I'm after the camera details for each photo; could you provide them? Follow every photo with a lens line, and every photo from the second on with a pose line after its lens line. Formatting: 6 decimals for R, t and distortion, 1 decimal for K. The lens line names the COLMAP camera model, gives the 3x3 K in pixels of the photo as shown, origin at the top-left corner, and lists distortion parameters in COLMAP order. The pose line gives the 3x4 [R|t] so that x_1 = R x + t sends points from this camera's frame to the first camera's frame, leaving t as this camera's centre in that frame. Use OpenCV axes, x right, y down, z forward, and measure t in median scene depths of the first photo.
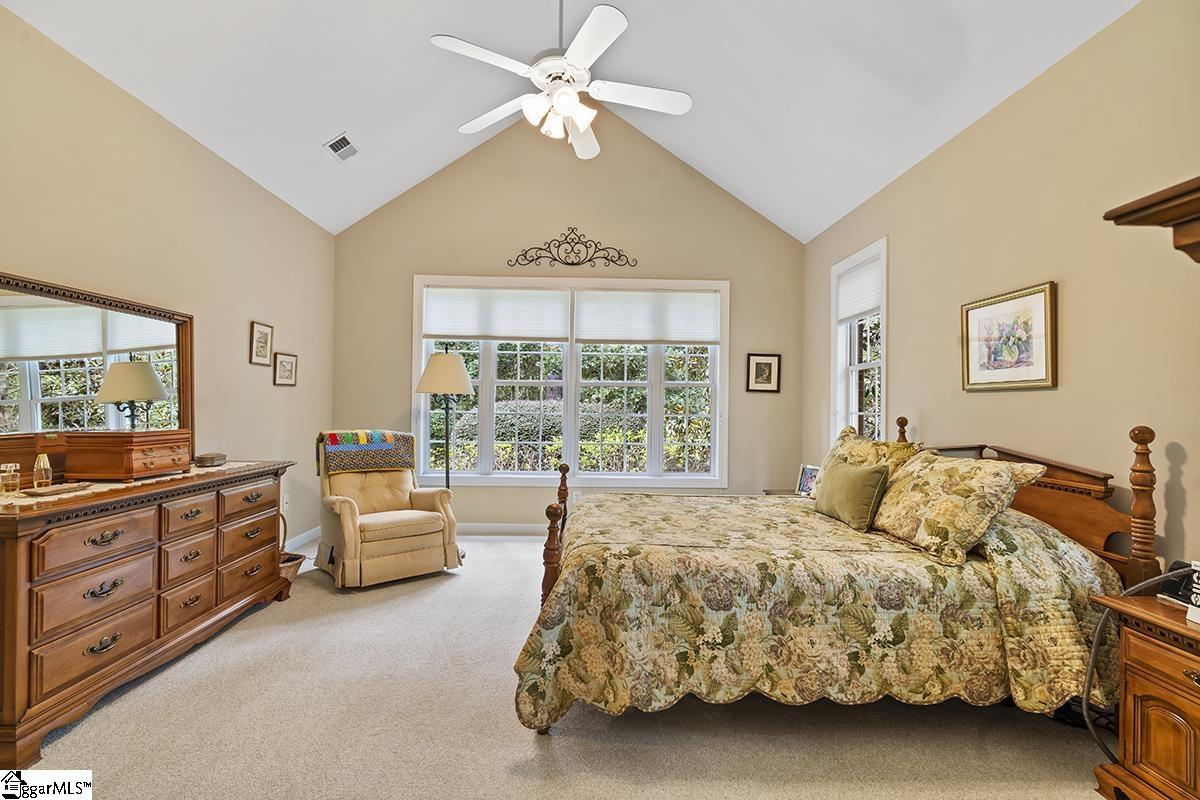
lens RADIAL K [[546.7, 0, 597.6], [0, 546.7, 404.8], [0, 0, 1]] dist [-0.001787, 0.001924]
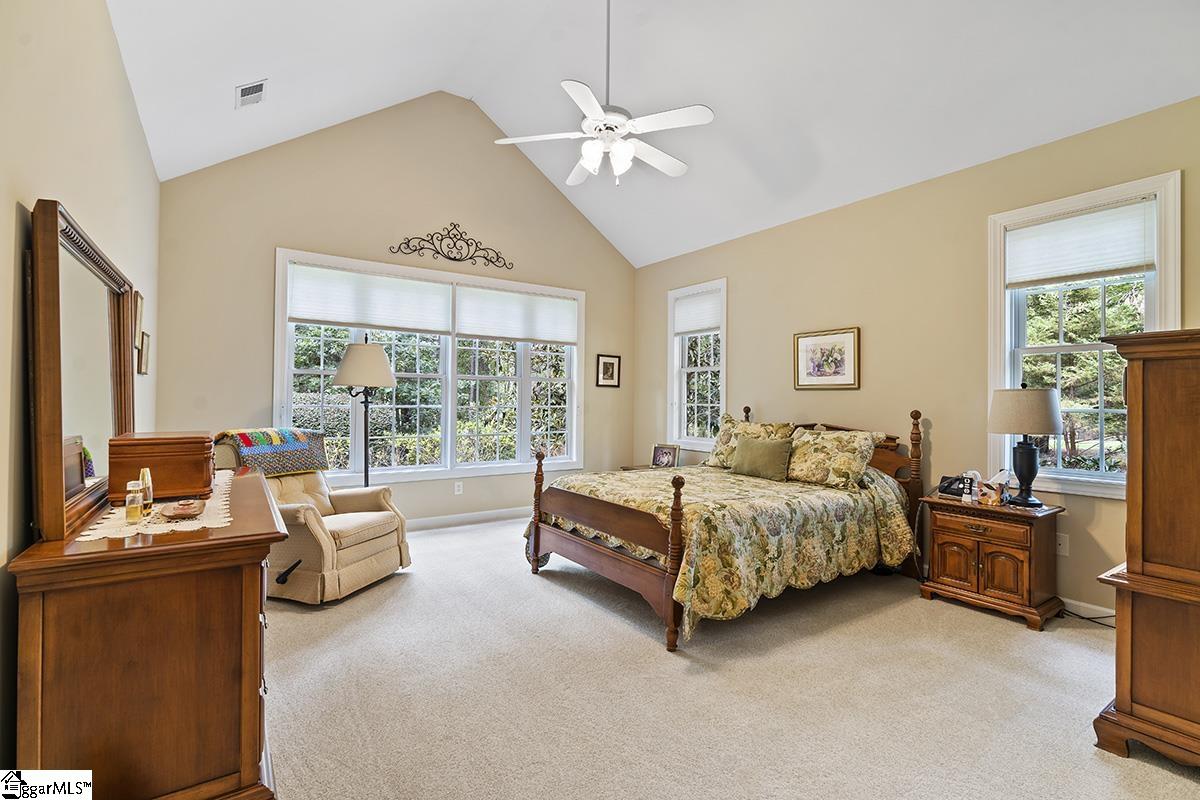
lens RADIAL K [[546.7, 0, 598.3], [0, 546.7, 398.6], [0, 0, 1]] dist [-0.001787, 0.001924]
pose [[0.837933, -0.002982, 0.545765, -0.765599], [-0.000581, 0.999980, 0.006356, -0.010248], [-0.545772, -0.005643, 0.837914, 0.000892]]
